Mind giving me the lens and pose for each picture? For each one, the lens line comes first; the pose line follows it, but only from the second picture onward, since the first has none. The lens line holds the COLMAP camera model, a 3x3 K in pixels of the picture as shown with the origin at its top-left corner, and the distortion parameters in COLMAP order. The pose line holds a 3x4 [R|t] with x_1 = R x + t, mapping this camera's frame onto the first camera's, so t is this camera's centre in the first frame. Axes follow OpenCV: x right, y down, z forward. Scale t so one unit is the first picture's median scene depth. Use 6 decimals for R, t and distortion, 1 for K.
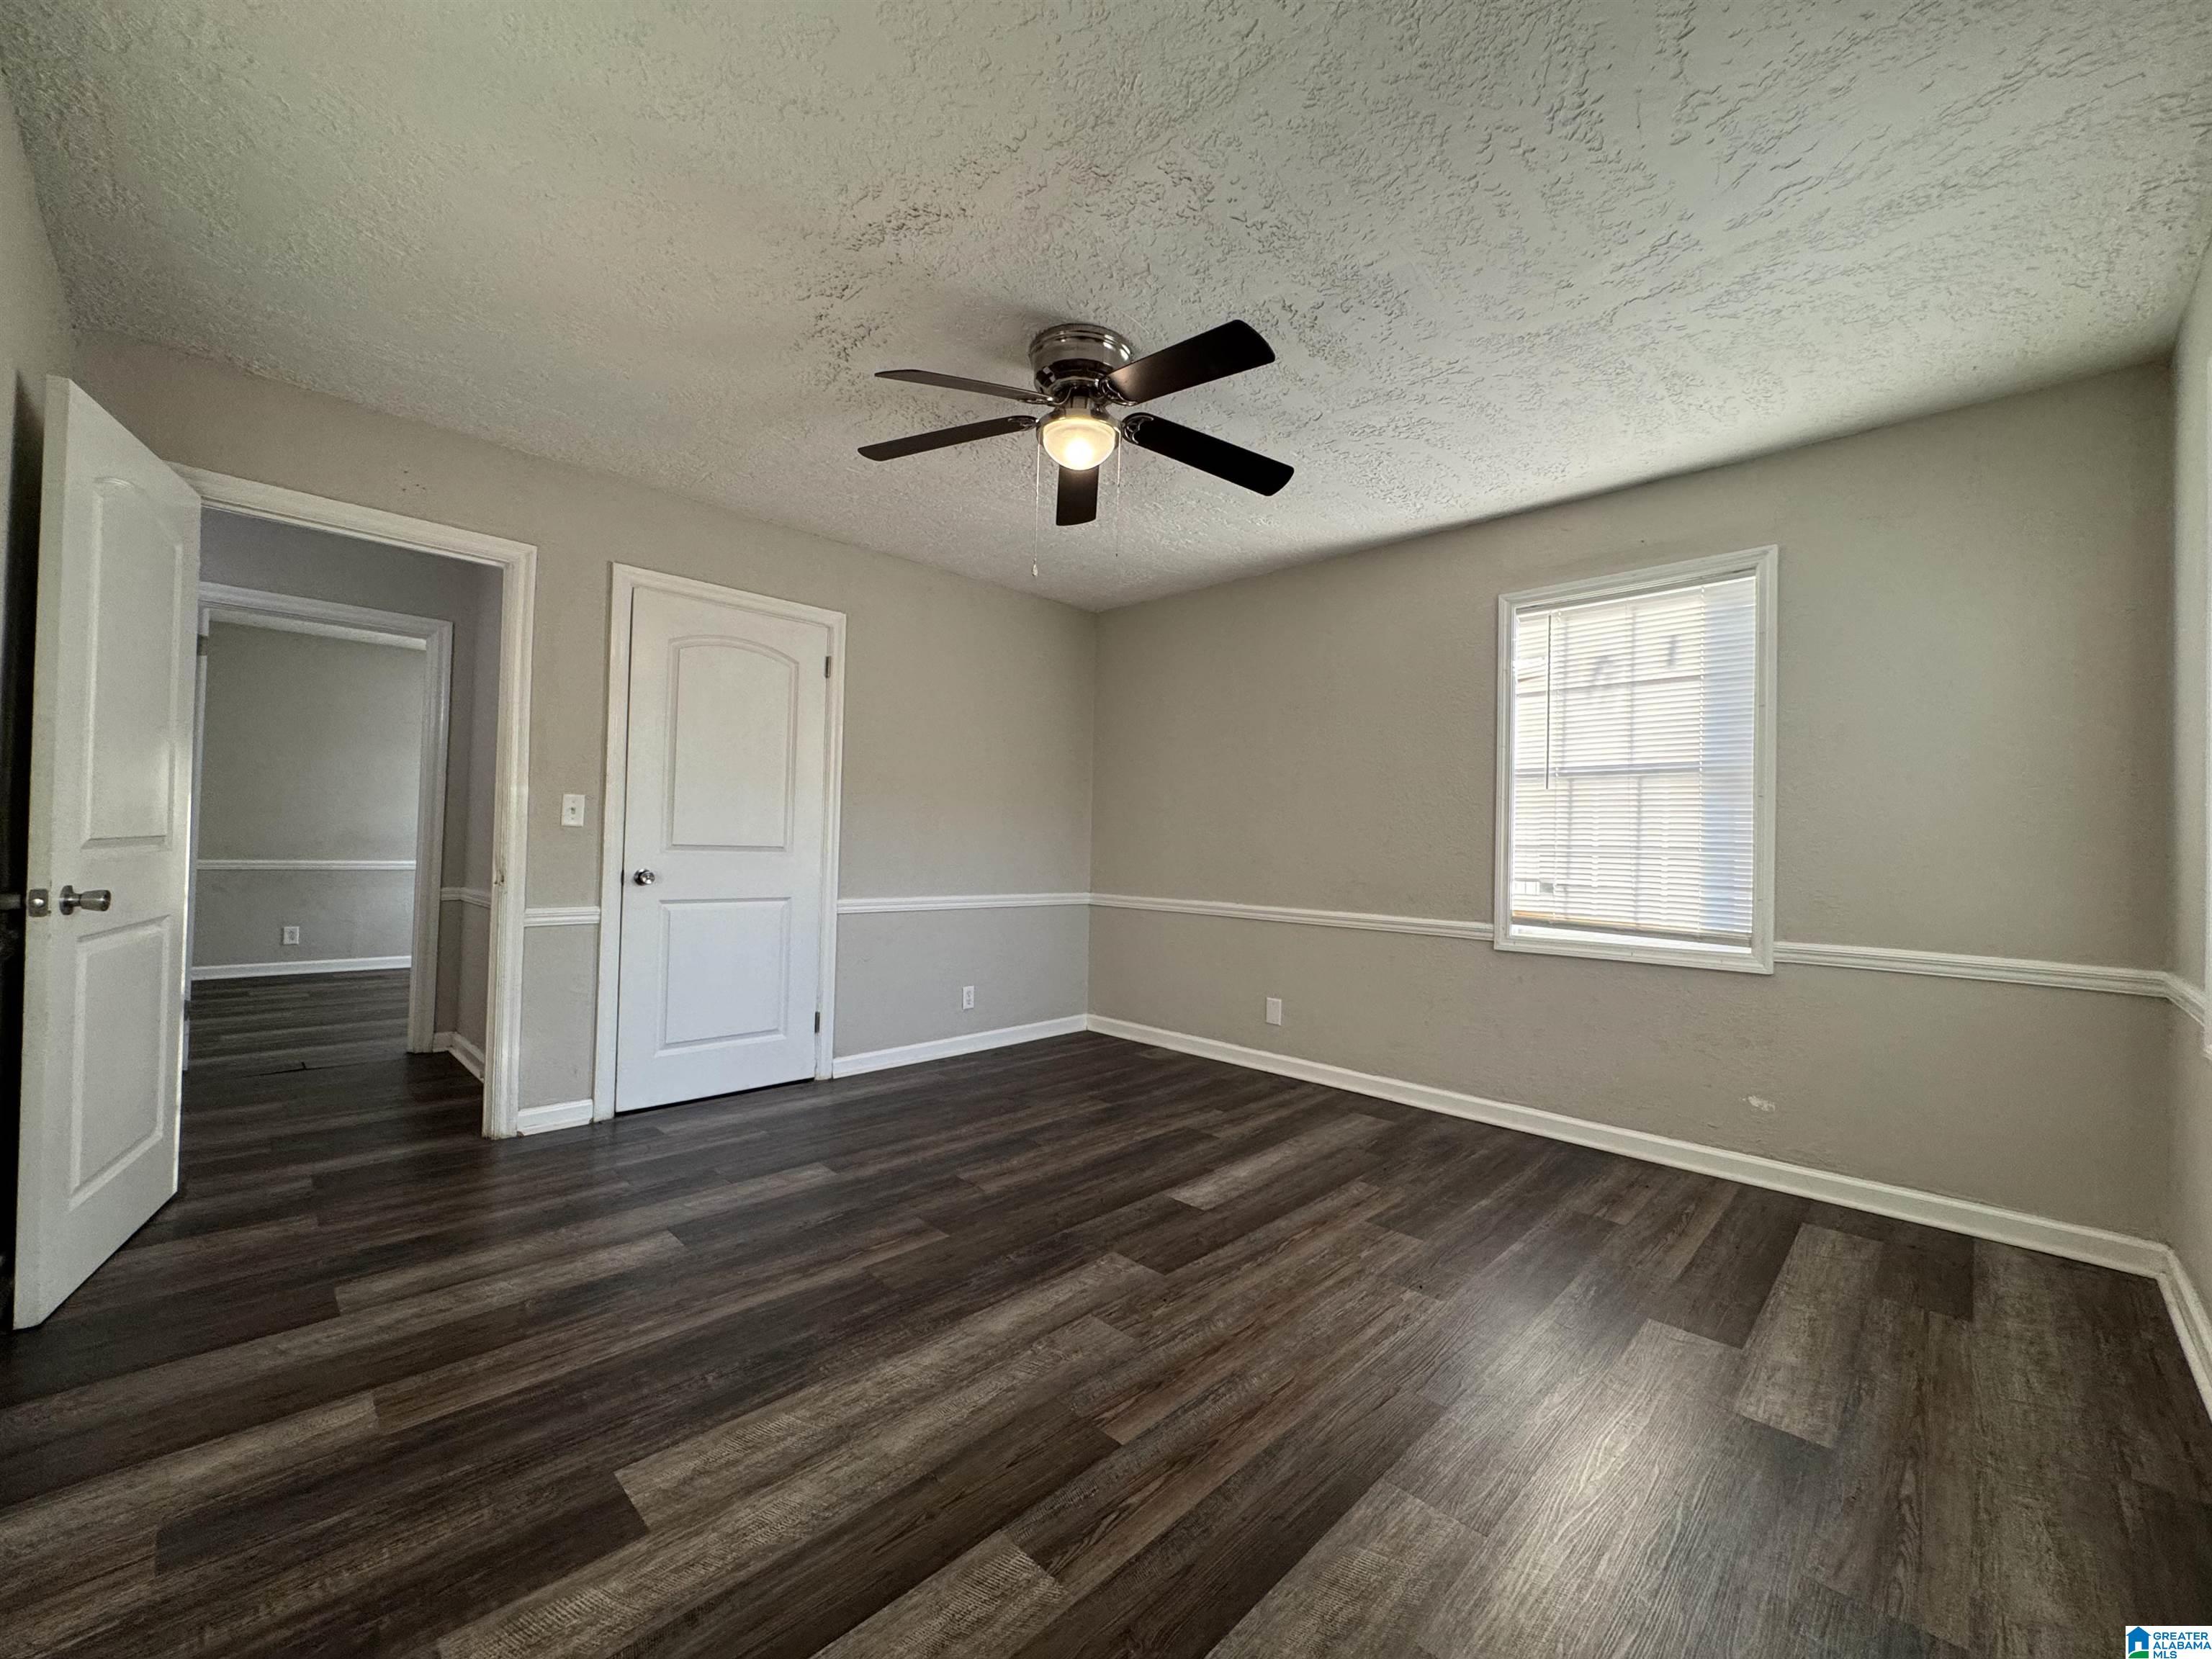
lens RADIAL K [[885.8, 0, 1106.0], [0, 885.8, 829.5], [0, 0, 1]] dist [-0.000387, -0.000664]
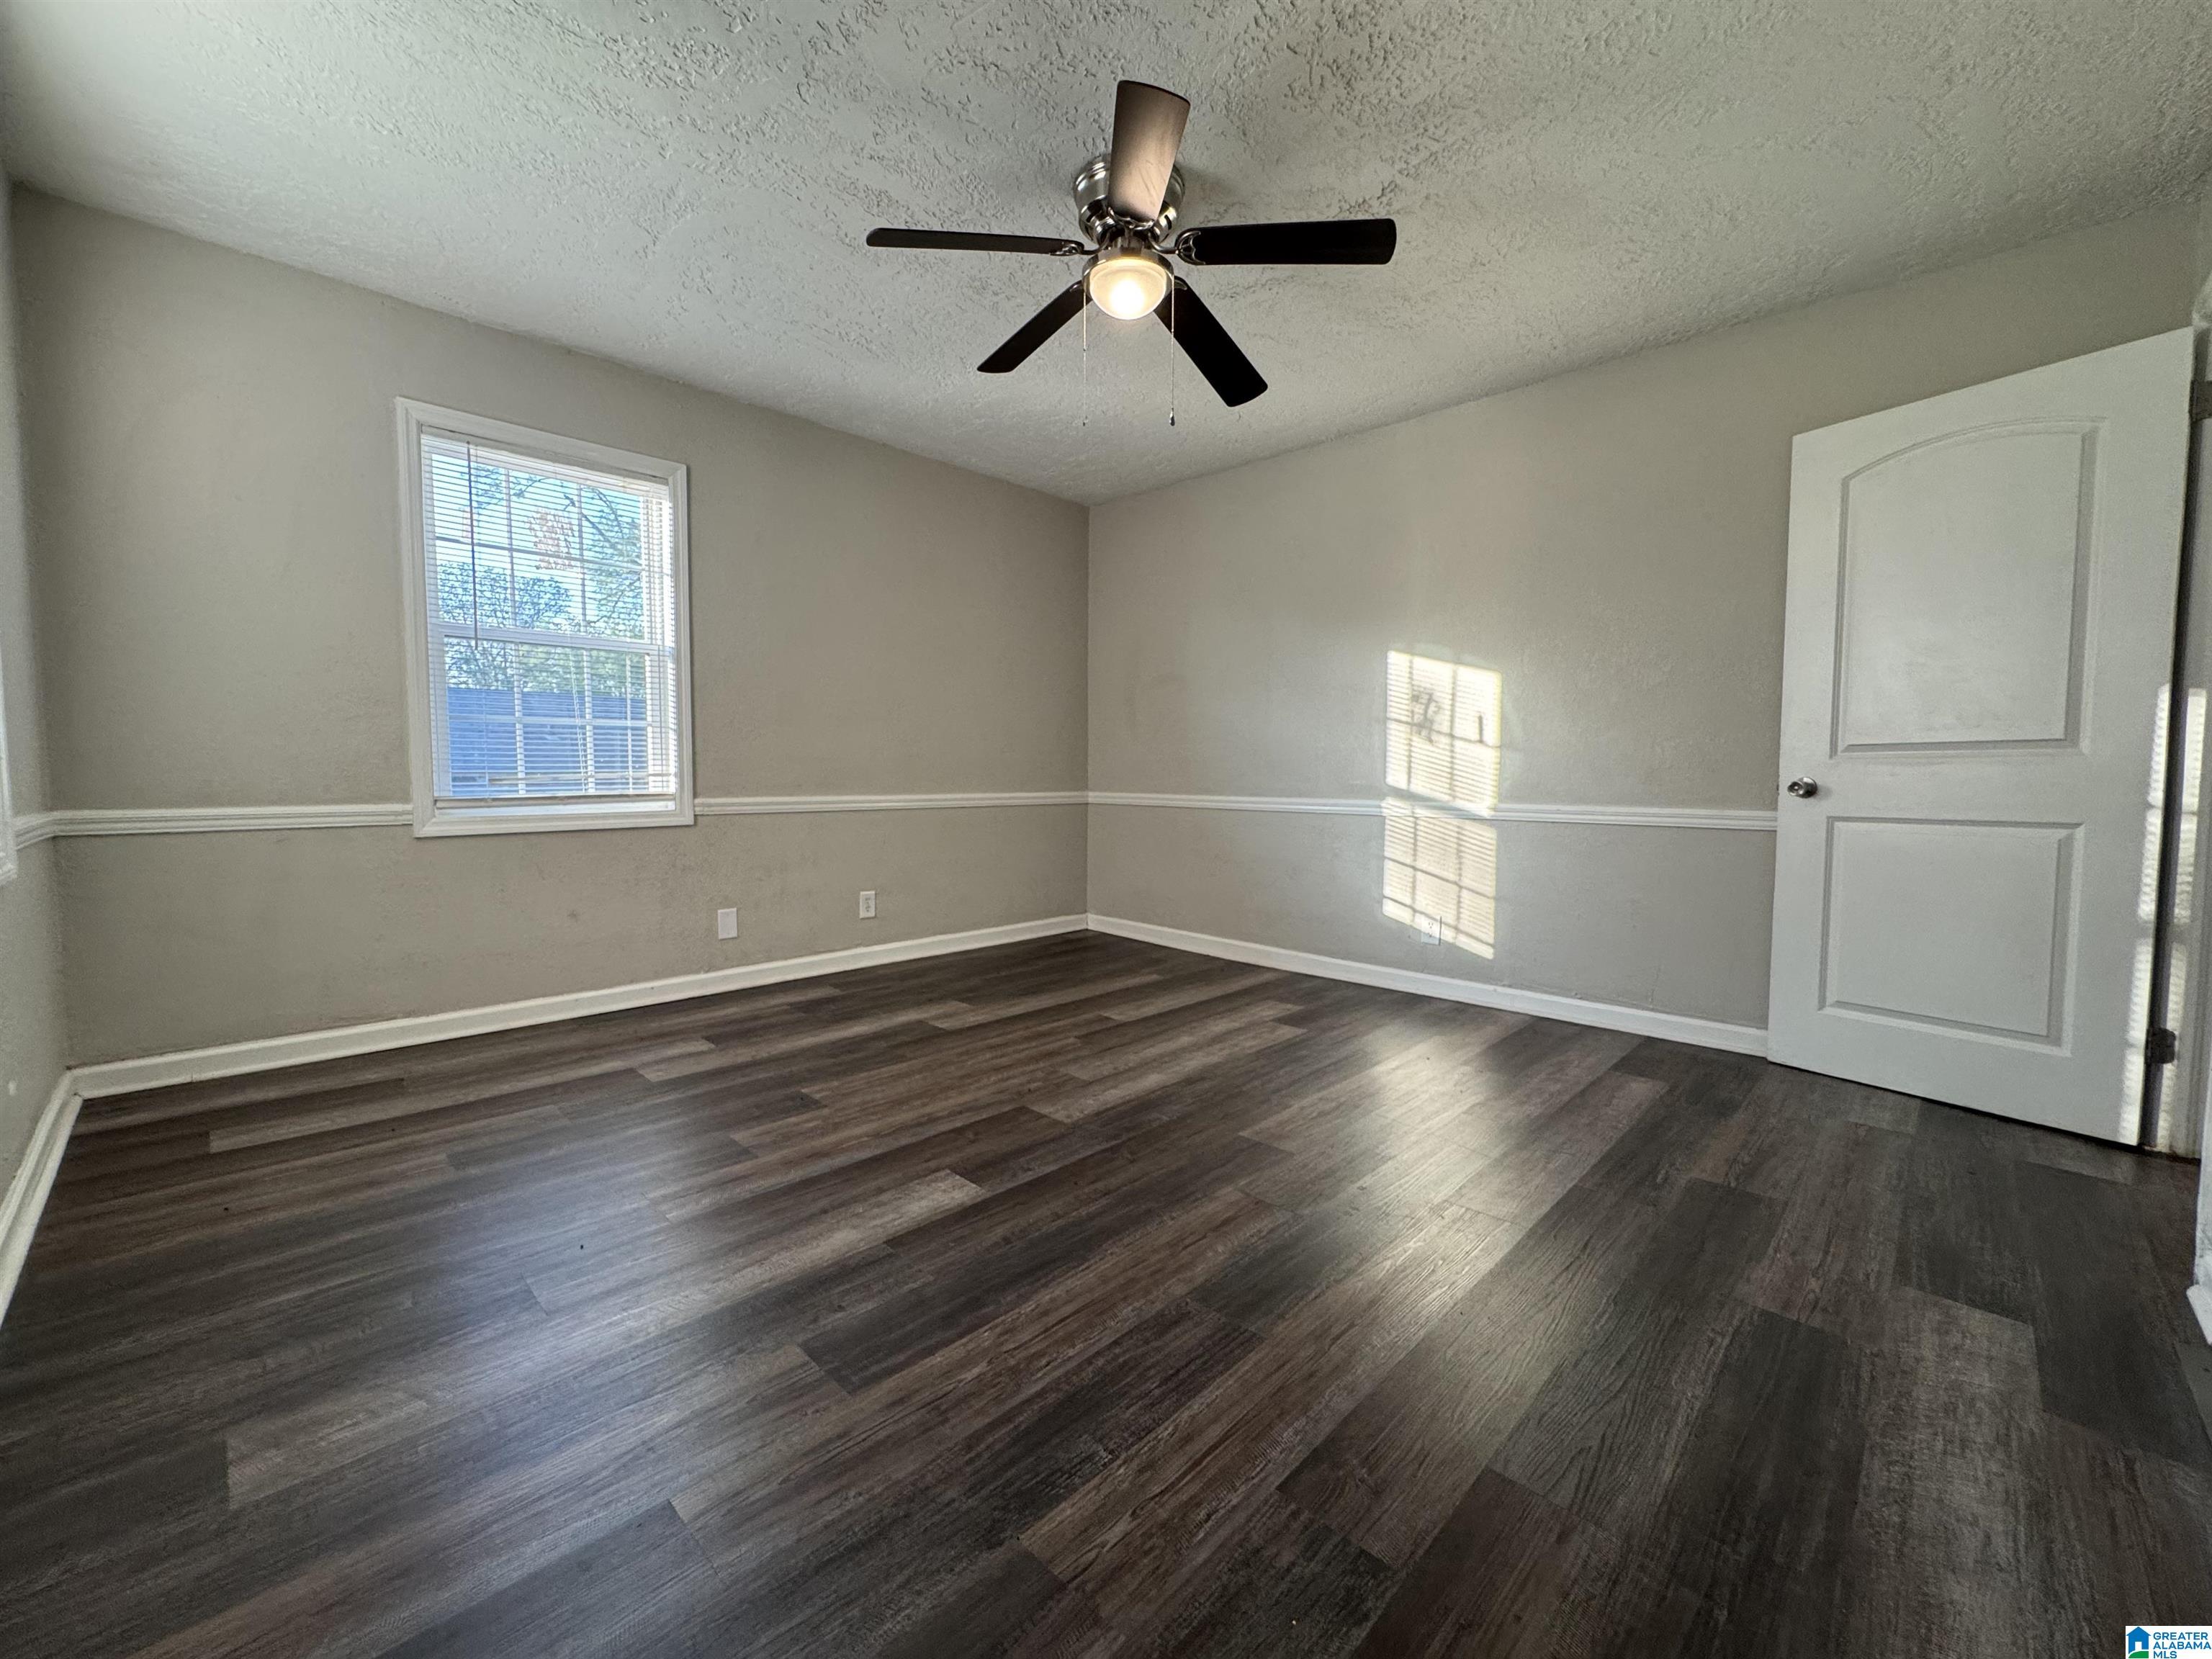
lens RADIAL K [[886.9, 0, 1104.5], [0, 886.9, 829.5], [0, 0, 1]] dist [-0.005320, 0.000364]
pose [[-0.999476, -0.031978, -0.004982, -0.016358], [-0.032183, 0.998304, 0.048507, 0.082553], [0.003423, 0.048642, -0.998810, 1.774056]]
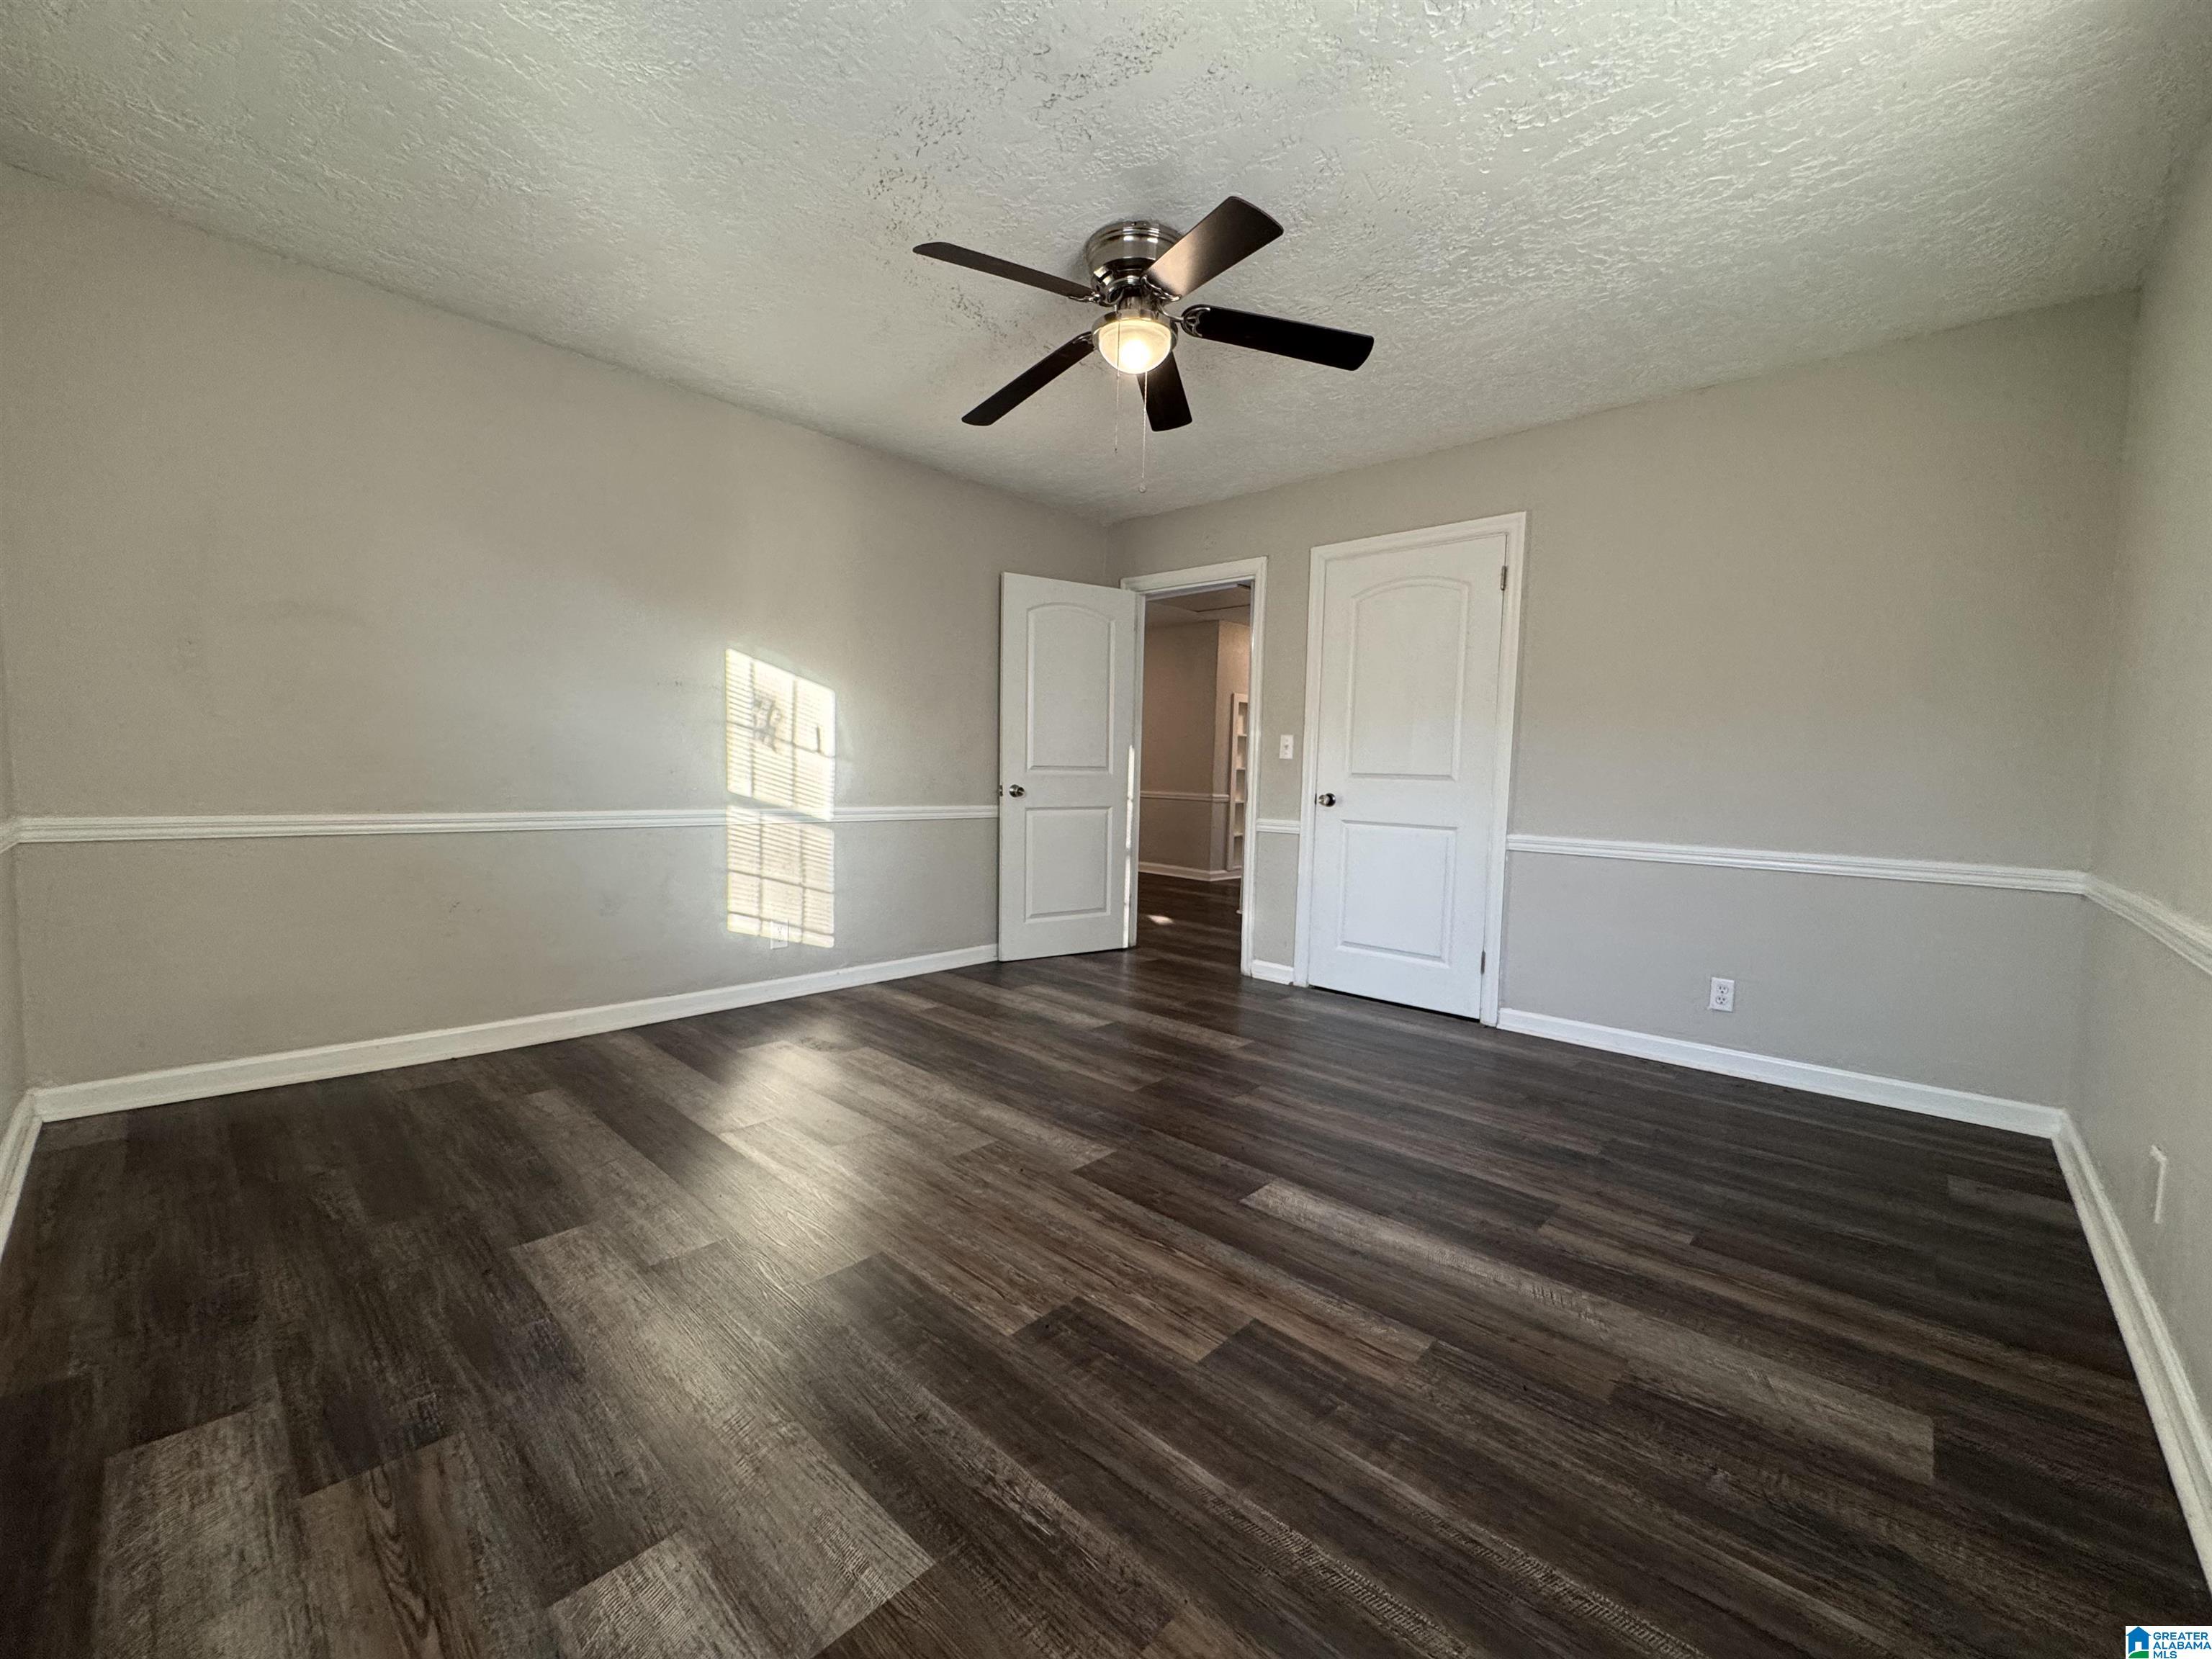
lens RADIAL K [[886.9, 0, 1104.5], [0, 886.9, 829.5], [0, 0, 1]] dist [-0.005320, 0.000364]
pose [[0.026810, 0.039181, -0.998872, 0.892670], [-0.008370, 0.999205, 0.038969, 0.063806], [0.999606, 0.007316, 0.027117, 0.851615]]
